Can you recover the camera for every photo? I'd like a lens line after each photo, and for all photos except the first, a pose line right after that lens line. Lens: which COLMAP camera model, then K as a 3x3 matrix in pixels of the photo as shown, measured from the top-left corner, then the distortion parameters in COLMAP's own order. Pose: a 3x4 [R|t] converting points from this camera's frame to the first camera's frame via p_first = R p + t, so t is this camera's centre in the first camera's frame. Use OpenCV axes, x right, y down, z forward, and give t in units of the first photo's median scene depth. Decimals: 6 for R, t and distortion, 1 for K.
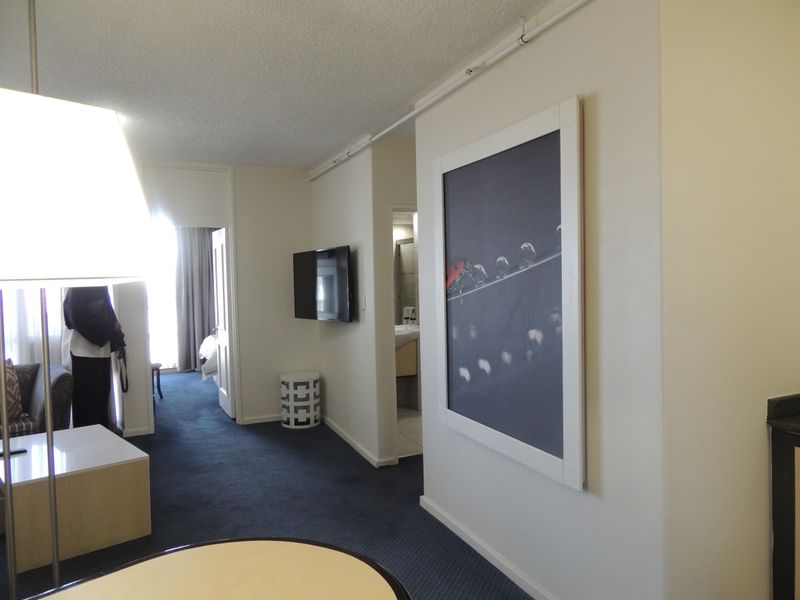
lens RADIAL K [[566.7, 0, 397.5], [0, 566.7, 304.4], [0, 0, 1]] dist [-0.009844, -0.005287]
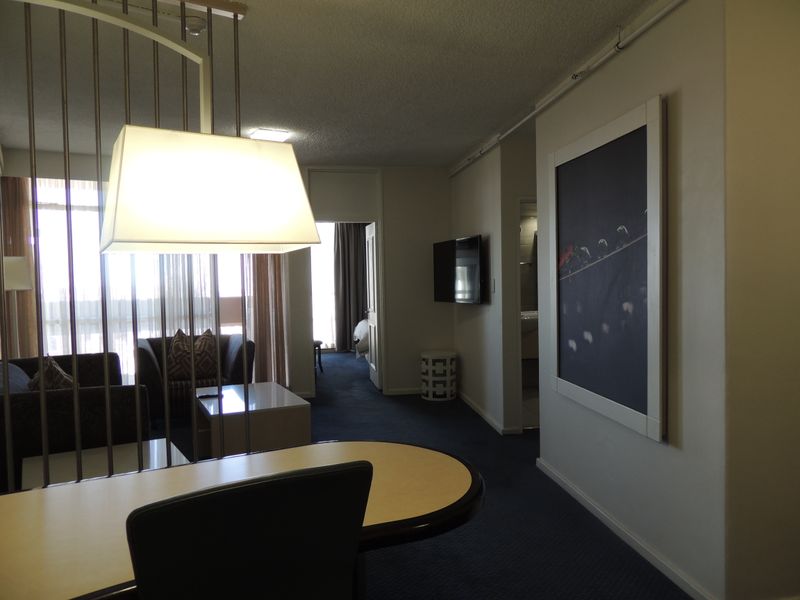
lens RADIAL K [[566.7, 0, 399.9], [0, 566.7, 296.4], [0, 0, 1]] dist [-0.009844, -0.005287]
pose [[0.965630, 0.007702, -0.259807, 0.058346], [-0.008766, 0.999957, -0.002937, 0.024013], [0.259774, 0.005114, 0.965656, -0.123920]]
